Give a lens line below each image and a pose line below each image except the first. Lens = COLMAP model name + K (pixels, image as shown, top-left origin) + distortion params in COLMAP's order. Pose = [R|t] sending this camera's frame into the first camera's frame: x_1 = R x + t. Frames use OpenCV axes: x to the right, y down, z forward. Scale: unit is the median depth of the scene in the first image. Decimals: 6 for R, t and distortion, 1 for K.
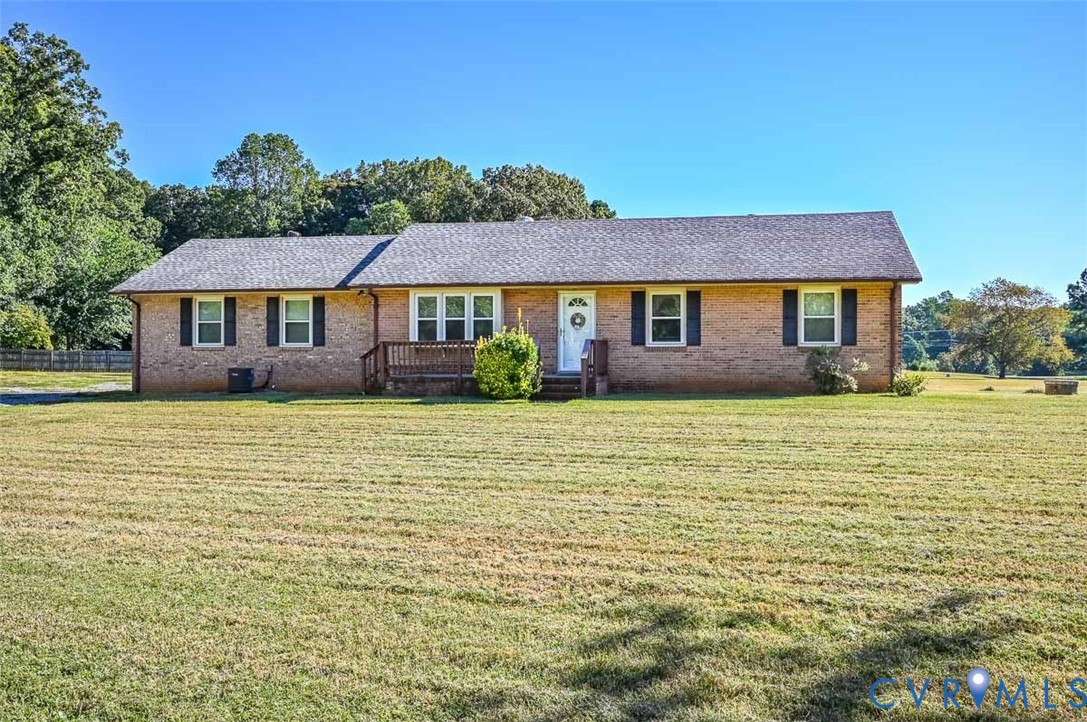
lens RADIAL K [[967.9, 0, 543.5], [0, 967.9, 361.0], [0, 0, 1]] dist [-0.007032, -0.002856]
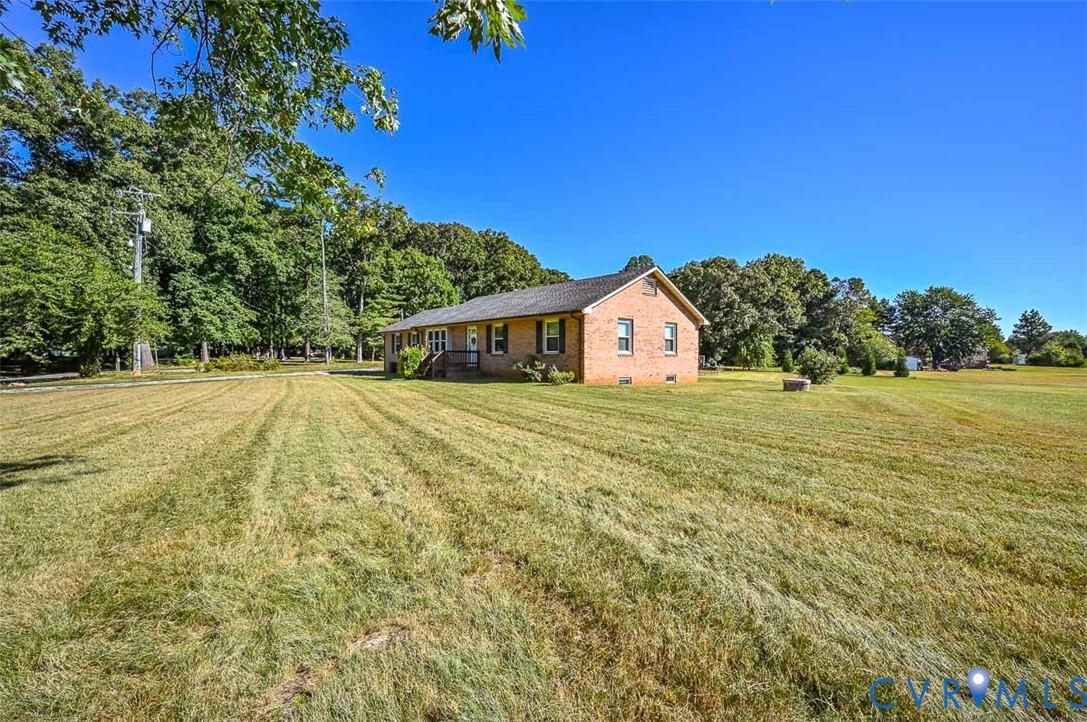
lens RADIAL K [[432.1, 0, 543.5], [0, 432.1, 361.0], [0, 0, 1]] dist [-0.000666, -0.000149]
pose [[0.804775, 0.008426, -0.593521, 0.640161], [-0.003391, 0.999948, 0.009598, -0.008648], [0.593571, -0.005711, 0.804761, 0.341257]]
